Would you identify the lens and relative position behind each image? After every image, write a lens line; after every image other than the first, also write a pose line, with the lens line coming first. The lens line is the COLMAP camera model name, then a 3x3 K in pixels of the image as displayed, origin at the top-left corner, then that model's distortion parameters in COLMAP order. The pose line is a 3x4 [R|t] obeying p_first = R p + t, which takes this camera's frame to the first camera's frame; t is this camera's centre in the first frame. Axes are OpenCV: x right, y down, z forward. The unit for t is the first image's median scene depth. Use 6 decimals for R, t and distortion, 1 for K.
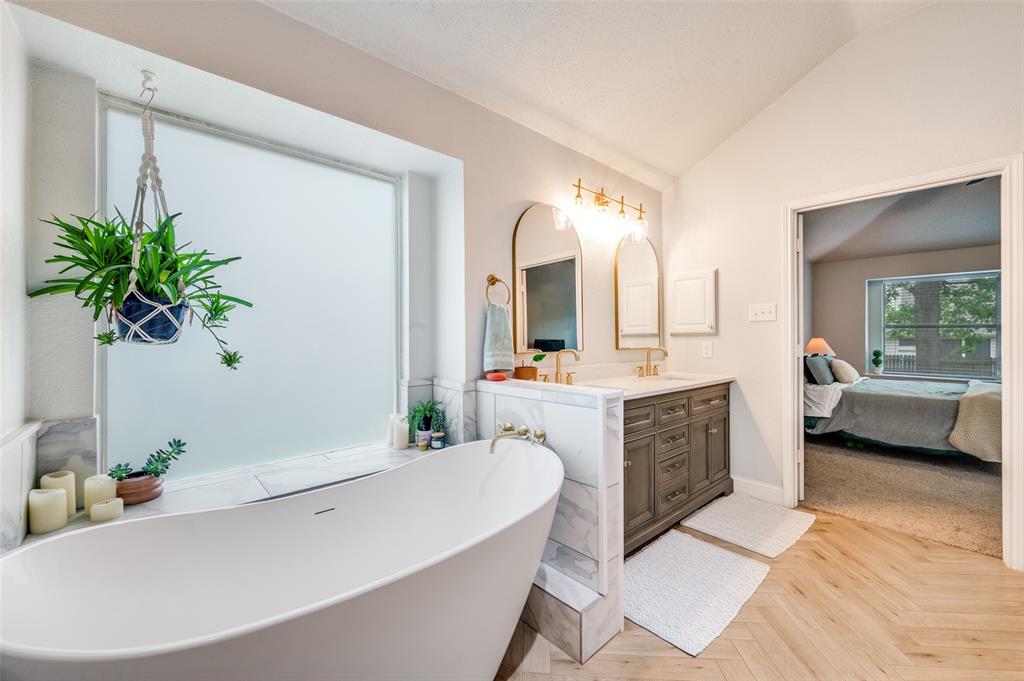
lens RADIAL K [[405.4, 0, 511.1], [0, 405.4, 337.8], [0, 0, 1]] dist [-0.002735, 0.000682]
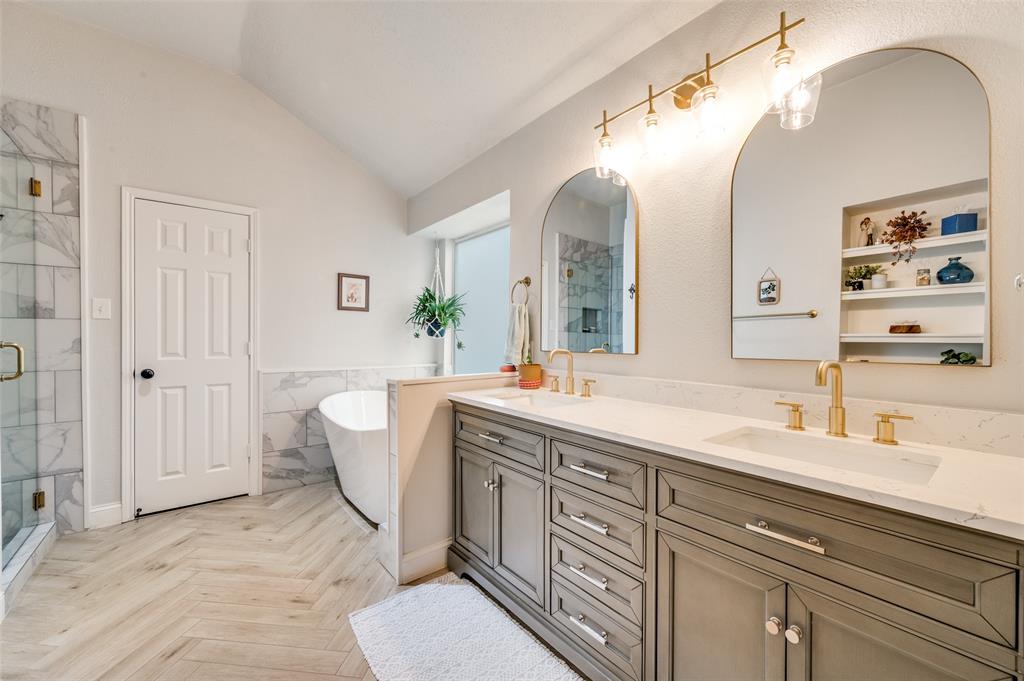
lens RADIAL K [[405.4, 0, 511.1], [0, 405.4, 337.8], [0, 0, 1]] dist [-0.002735, 0.000682]
pose [[-0.060437, 0.007685, -0.998142, 0.889965], [0.006605, 0.999952, 0.007299, -0.000731], [0.998150, -0.006152, -0.060485, 0.874505]]
